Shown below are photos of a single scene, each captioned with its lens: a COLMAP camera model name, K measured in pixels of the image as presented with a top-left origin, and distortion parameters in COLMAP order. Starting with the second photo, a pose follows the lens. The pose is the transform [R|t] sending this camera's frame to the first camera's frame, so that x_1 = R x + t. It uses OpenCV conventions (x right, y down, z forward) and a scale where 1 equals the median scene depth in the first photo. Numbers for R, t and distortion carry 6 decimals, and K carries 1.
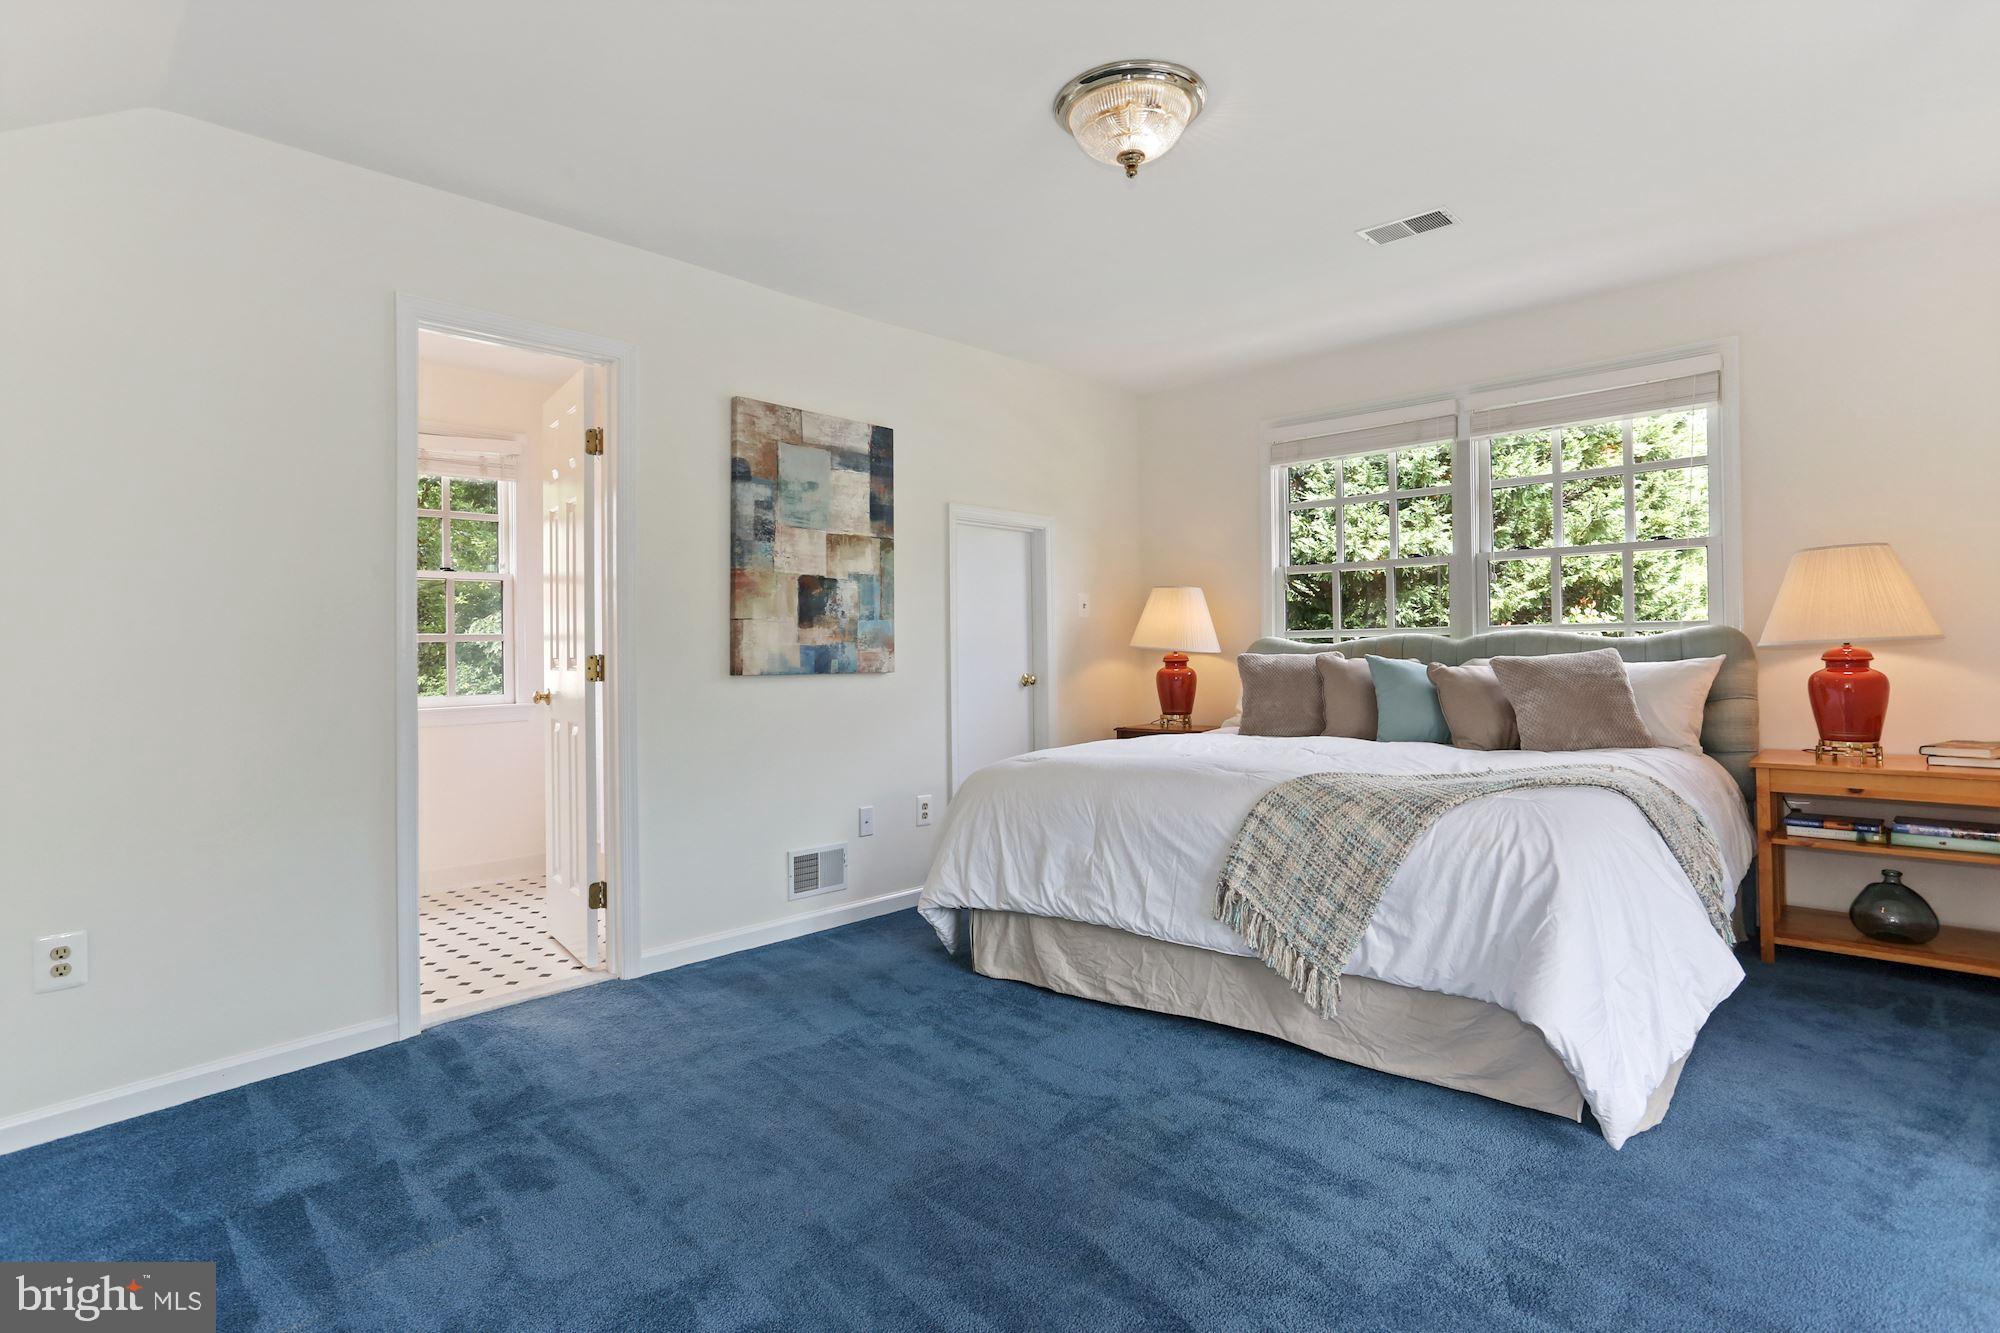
lens RADIAL K [[1016.9, 0, 989.1], [0, 1016.9, 652.2], [0, 0, 1]] dist [-0.053942, 0.045931]
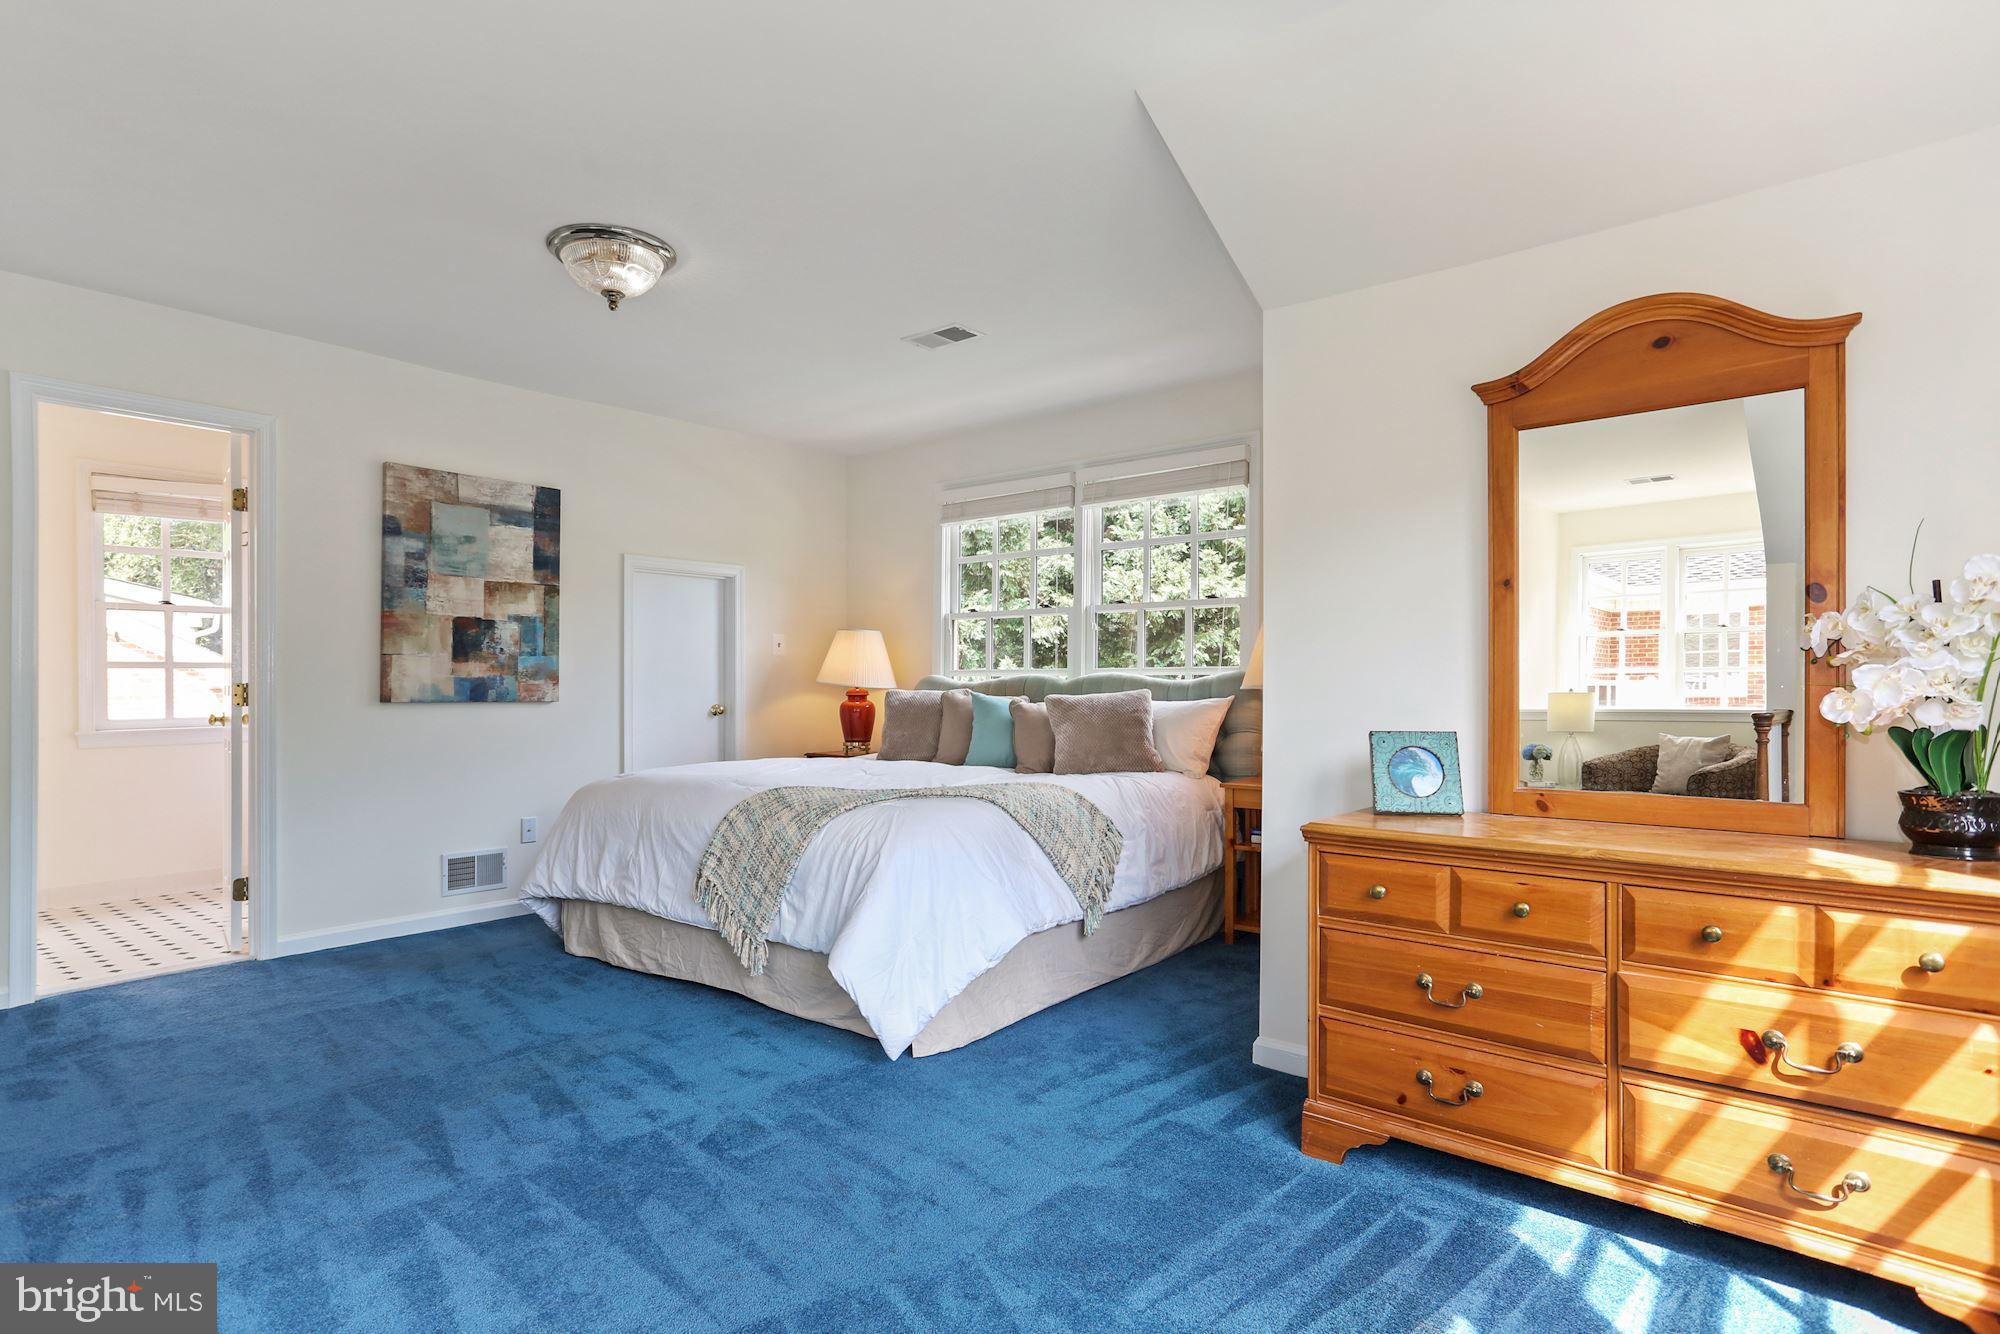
lens RADIAL K [[1015.3, 0, 998.4], [0, 1015.3, 699.4], [0, 0, 1]] dist [-0.051624, 0.042555]
pose [[0.997085, 0.012992, 0.075186, 0.366777], [-0.014147, 0.999790, 0.014846, -0.007682], [-0.074977, -0.015867, 0.997059, -0.202169]]
